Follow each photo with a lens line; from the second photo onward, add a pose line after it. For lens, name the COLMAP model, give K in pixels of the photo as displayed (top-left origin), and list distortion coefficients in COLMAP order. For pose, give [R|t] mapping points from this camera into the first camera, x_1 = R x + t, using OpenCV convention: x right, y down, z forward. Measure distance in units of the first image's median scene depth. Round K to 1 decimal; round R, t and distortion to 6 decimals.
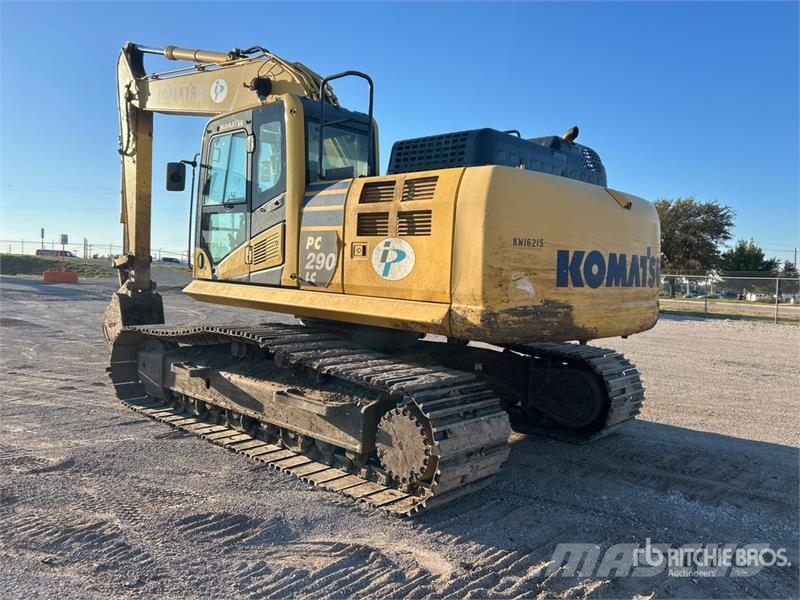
lens RADIAL K [[610.3, 0, 400.0], [0, 610.3, 300.0], [0, 0, 1]] dist [0.052401, -0.054220]
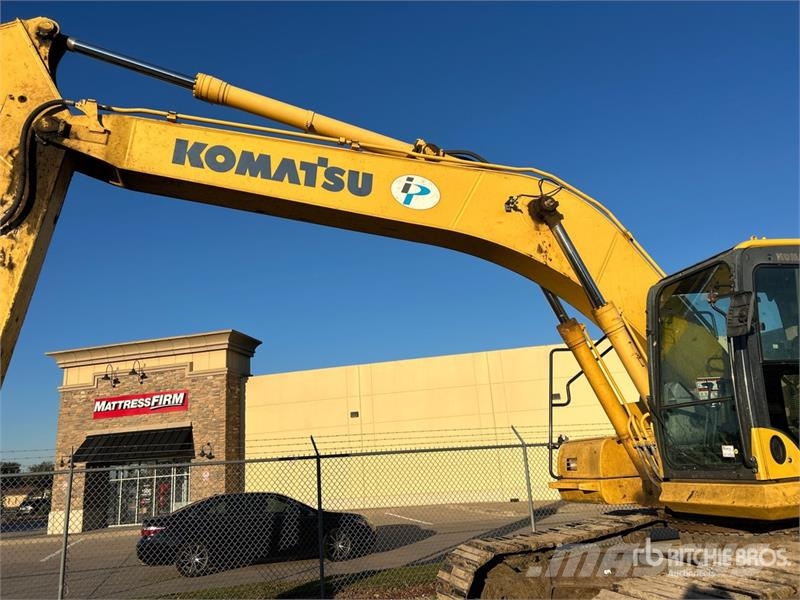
lens RADIAL K [[589.9, 0, 398.5], [0, 589.9, 303.8], [0, 0, 1]] dist [0.032102, -0.041968]
pose [[0.526592, 0.153421, 0.836160, -1.302332], [0.142157, 0.953840, -0.264540, -0.123858], [-0.838148, 0.258170, 0.480474, 1.246817]]
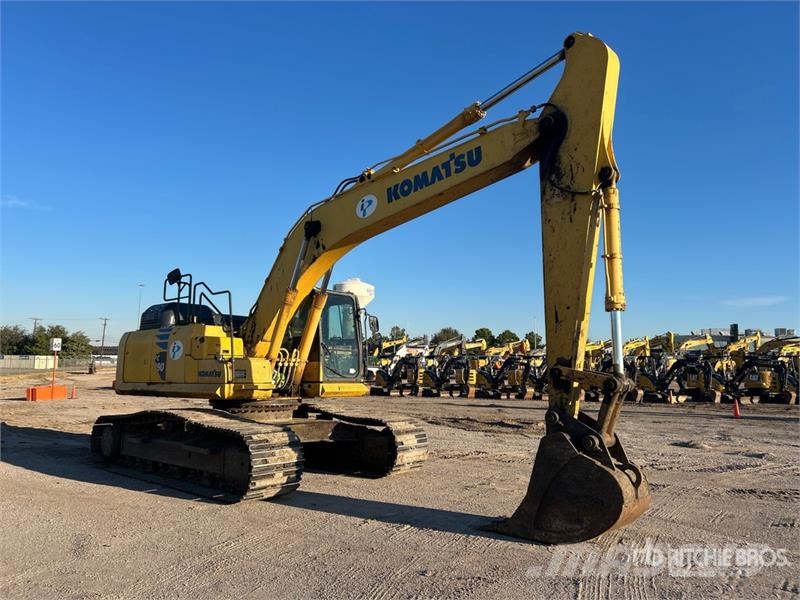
lens RADIAL K [[598.6, 0, 400.0], [0, 598.6, 300.0], [0, 0, 1]] dist [0.053739, -0.064613]
pose [[-0.999281, -0.036992, -0.008331, -0.531656], [-0.036434, 0.997572, -0.059352, -0.207032], [0.010506, -0.059006, -0.998202, 3.317948]]
